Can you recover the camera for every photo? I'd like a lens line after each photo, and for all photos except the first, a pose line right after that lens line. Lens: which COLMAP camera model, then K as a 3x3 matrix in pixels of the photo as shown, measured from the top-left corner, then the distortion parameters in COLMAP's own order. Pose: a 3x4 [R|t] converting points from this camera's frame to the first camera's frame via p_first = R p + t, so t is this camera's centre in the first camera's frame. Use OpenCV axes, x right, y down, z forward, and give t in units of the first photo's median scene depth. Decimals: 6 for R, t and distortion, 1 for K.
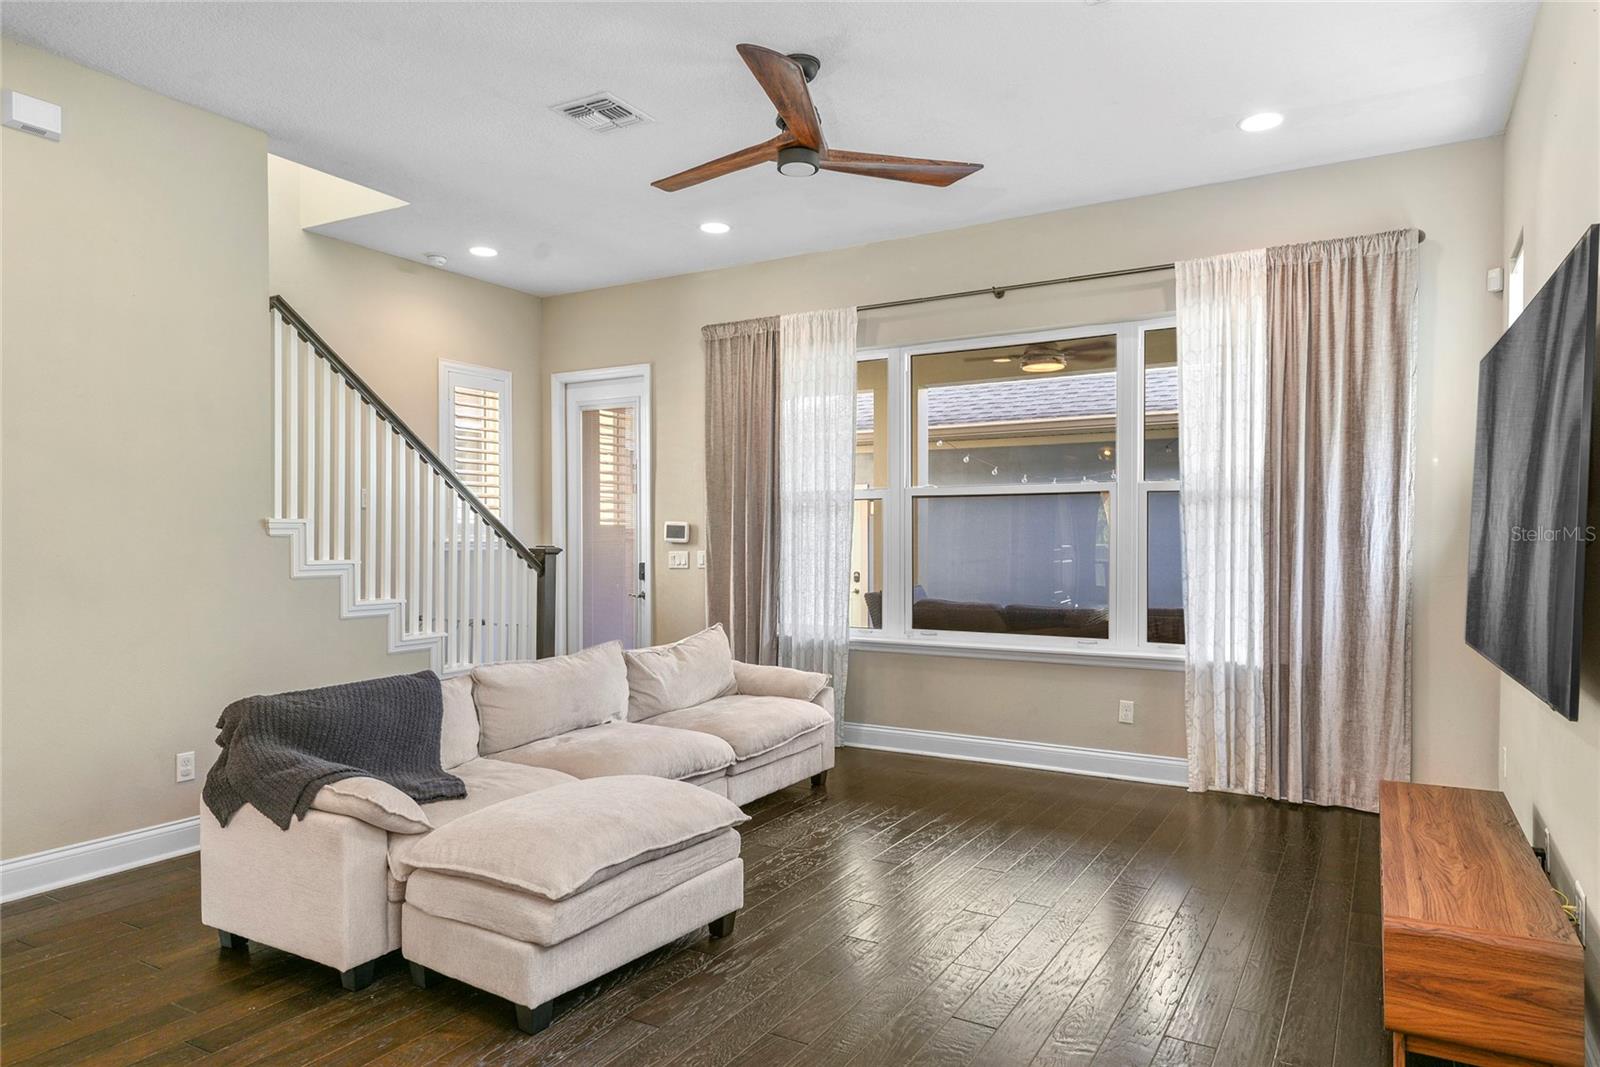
lens RADIAL K [[1008.3, 0, 807.8], [0, 1008.3, 537.8], [0, 0, 1]] dist [0.037110, -0.018401]
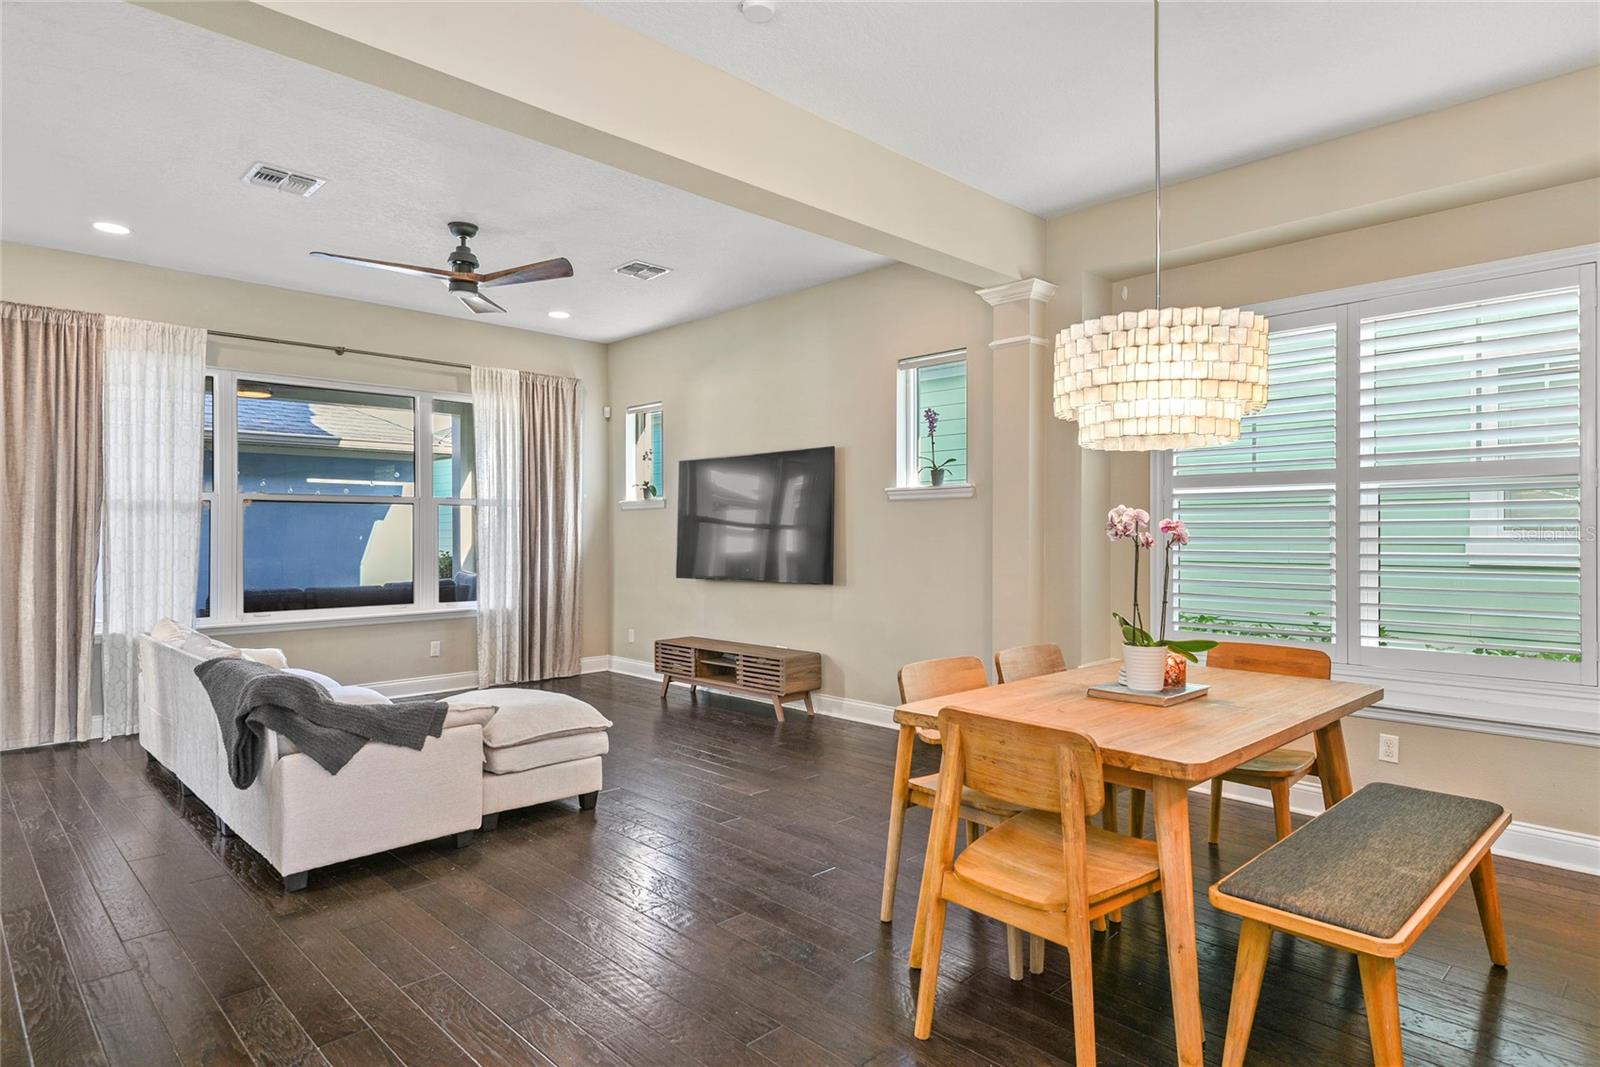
lens RADIAL K [[861.2, 0, 806.1], [0, 861.2, 531.6], [0, 0, 1]] dist [0.020291, -0.009380]
pose [[0.262856, 0.004317, 0.964825, -0.788579], [0.006105, 0.999963, -0.006138, 0.006527], [-0.964816, 0.007504, 0.262820, 0.116015]]
